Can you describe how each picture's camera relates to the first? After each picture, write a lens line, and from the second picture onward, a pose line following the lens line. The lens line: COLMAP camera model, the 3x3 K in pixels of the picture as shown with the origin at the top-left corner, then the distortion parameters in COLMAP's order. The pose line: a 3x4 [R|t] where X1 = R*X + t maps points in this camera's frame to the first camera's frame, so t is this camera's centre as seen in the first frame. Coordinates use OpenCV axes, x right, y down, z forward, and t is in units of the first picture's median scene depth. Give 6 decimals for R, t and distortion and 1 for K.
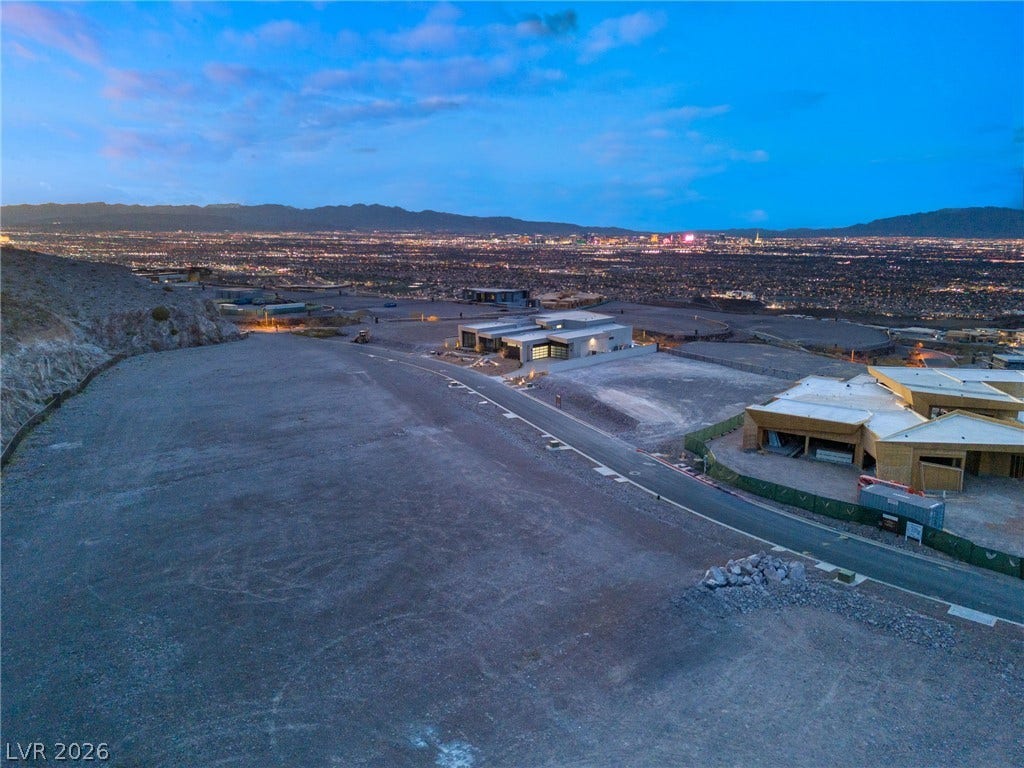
lens RADIAL K [[746.2, 0, 514.4], [0, 746.2, 381.3], [0, 0, 1]] dist [0.087757, -0.082084]
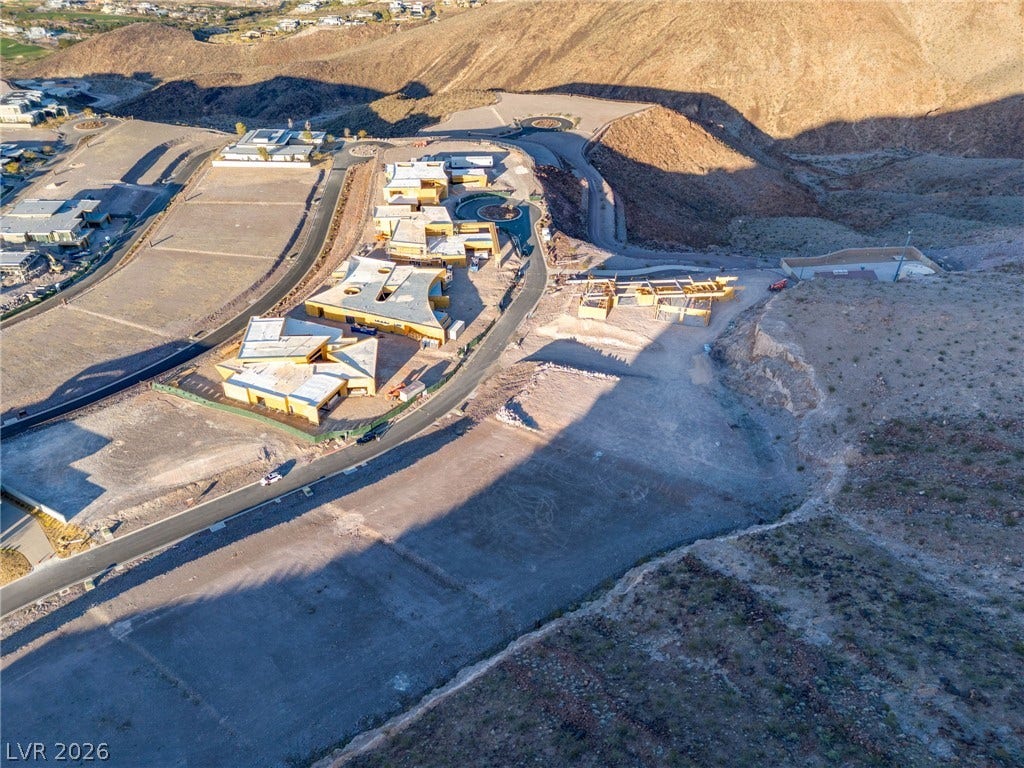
lens RADIAL K [[746.2, 0, 512.4], [0, 746.2, 386.1], [0, 0, 1]] dist [0.087757, -0.082084]
pose [[-0.249357, -0.555101, 0.793526, -1.322653], [0.169627, 0.781705, 0.600136, -1.079541], [-0.953440, 0.284252, -0.100763, 0.685557]]
